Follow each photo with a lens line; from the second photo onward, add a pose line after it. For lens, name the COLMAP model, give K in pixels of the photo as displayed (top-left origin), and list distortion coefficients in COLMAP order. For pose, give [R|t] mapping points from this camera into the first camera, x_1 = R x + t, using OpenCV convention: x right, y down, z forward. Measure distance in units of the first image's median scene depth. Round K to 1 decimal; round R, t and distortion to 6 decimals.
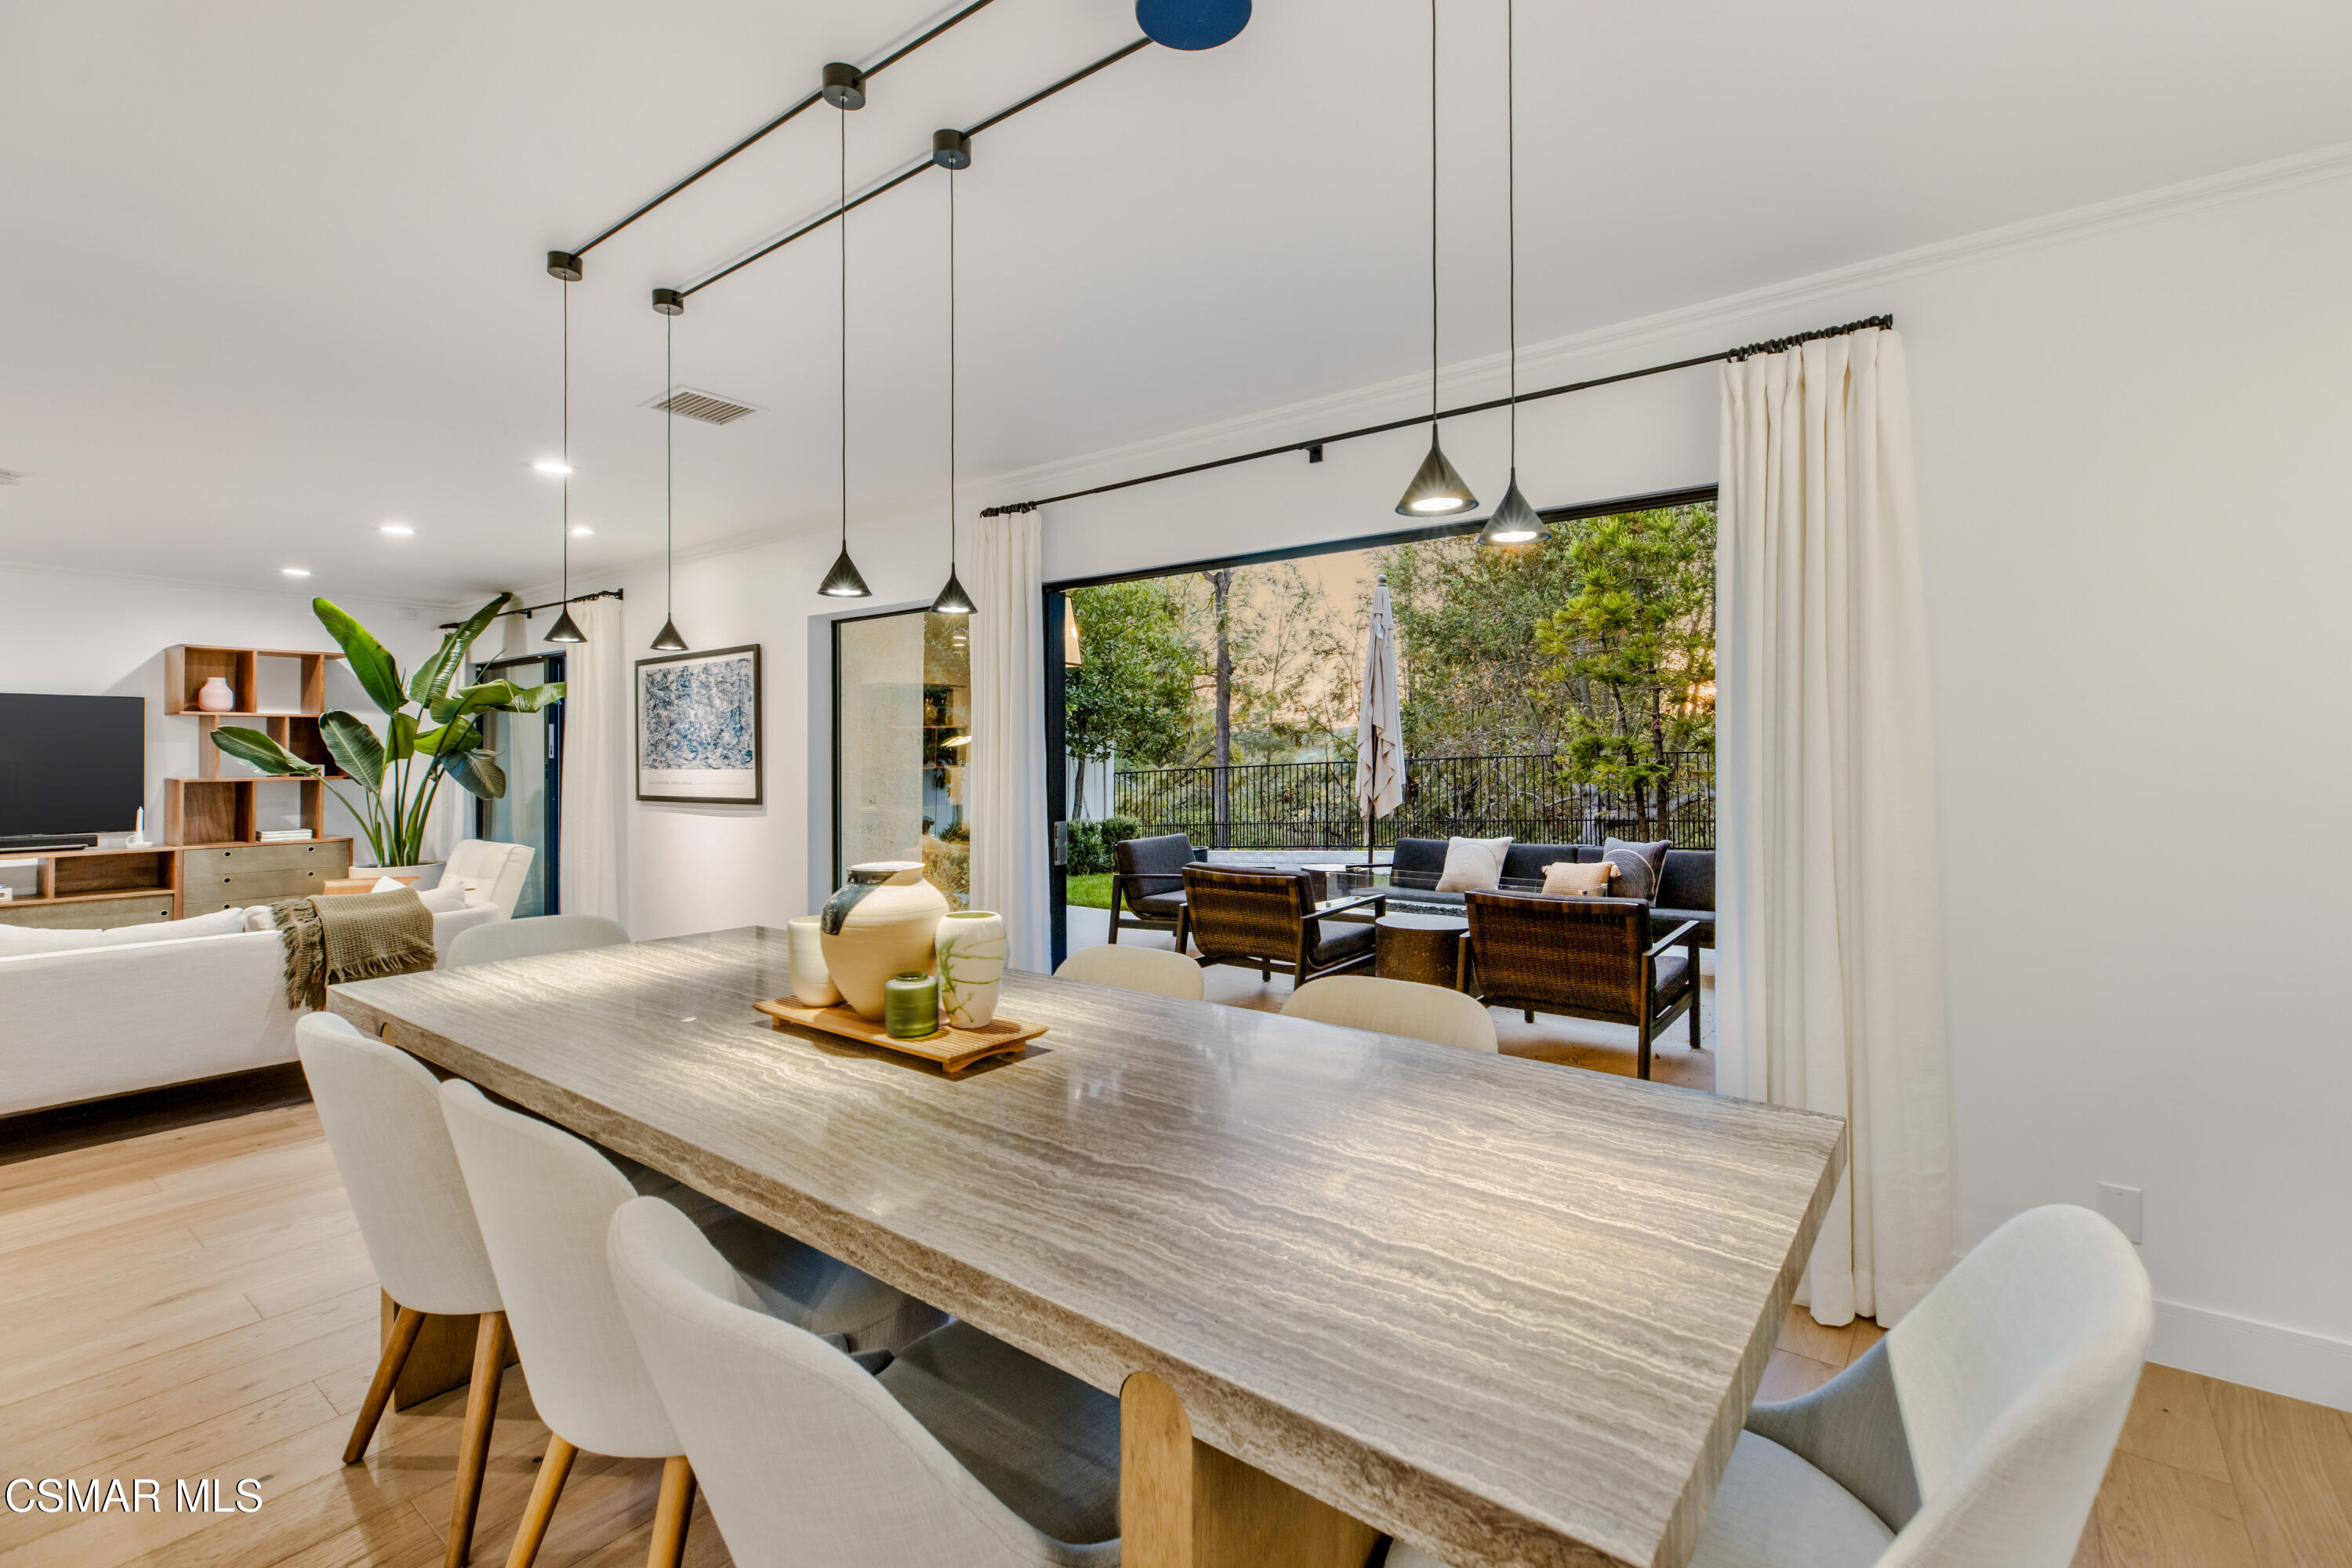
lens RADIAL K [[1062.8, 0, 1176.0], [0, 1062.8, 784.0], [0, 0, 1]] dist [-0.000493, -0.000029]
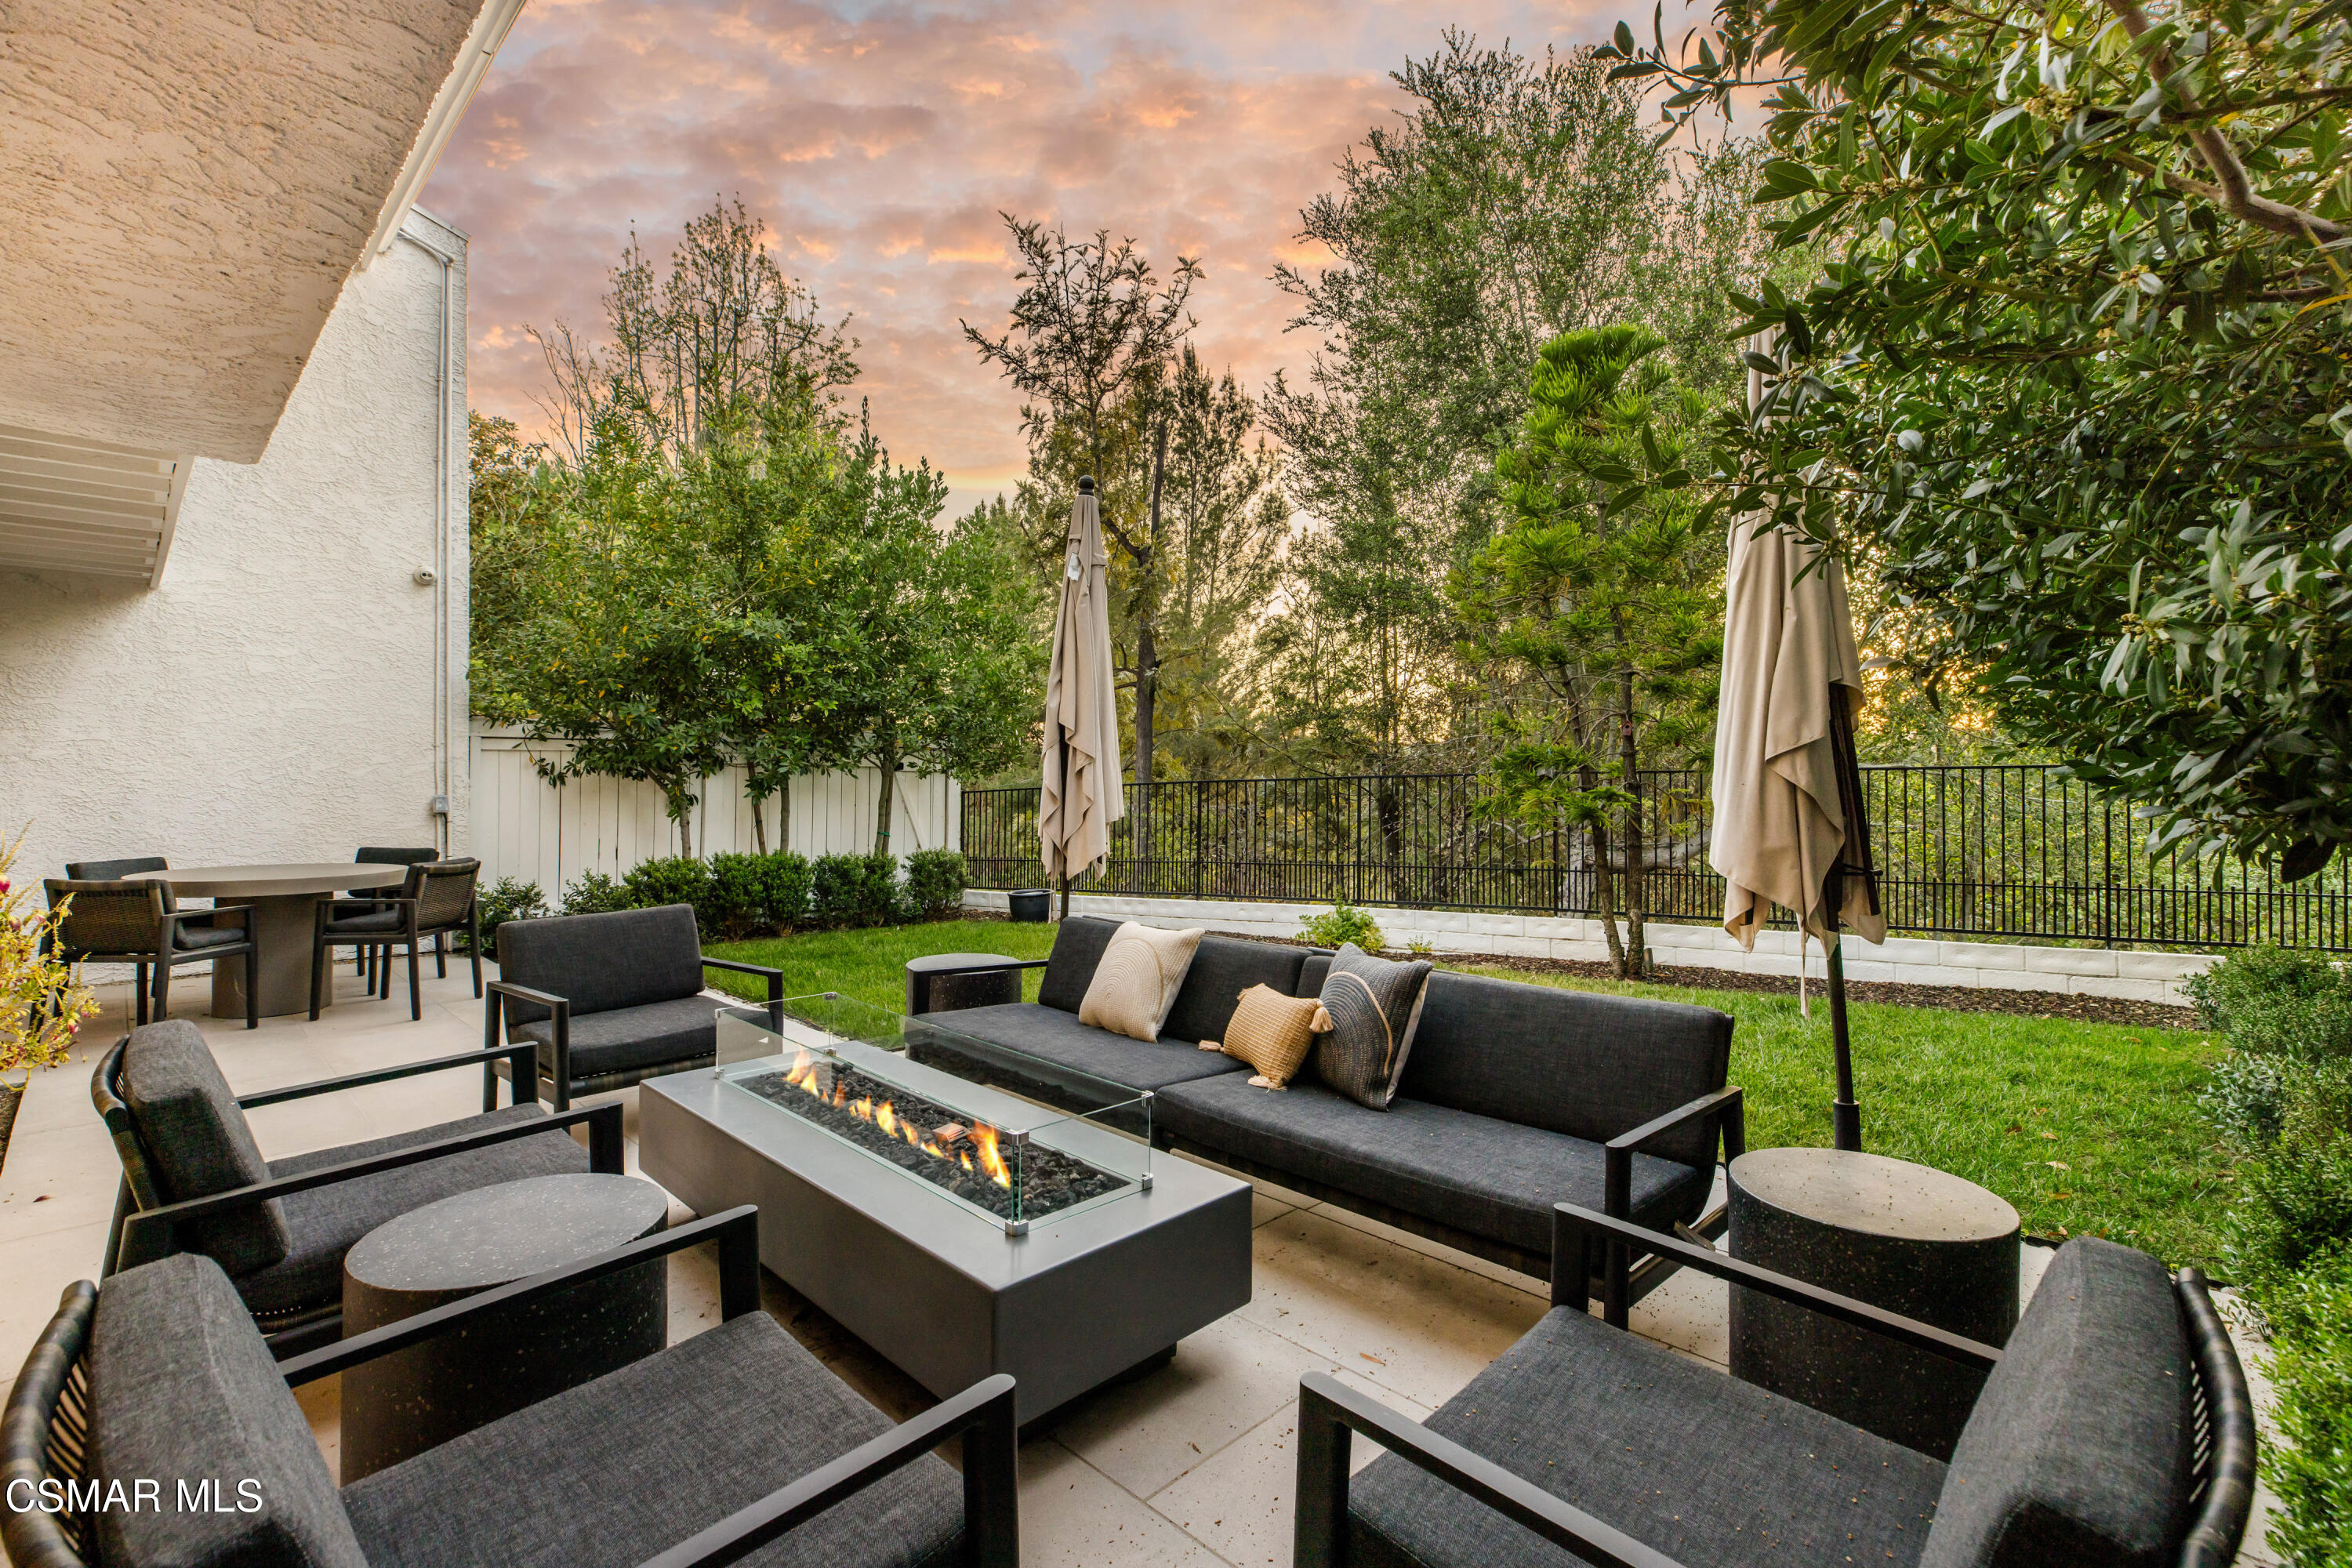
lens RADIAL K [[1062.8, 0, 1176.0], [0, 1062.8, 784.0], [0, 0, 1]] dist [-0.000493, -0.000029]
pose [[0.991641, 0.010865, -0.128568, 0.329157], [-0.011908, 0.999902, -0.007348, -0.017766], [0.128476, 0.008817, 0.991673, 0.408423]]
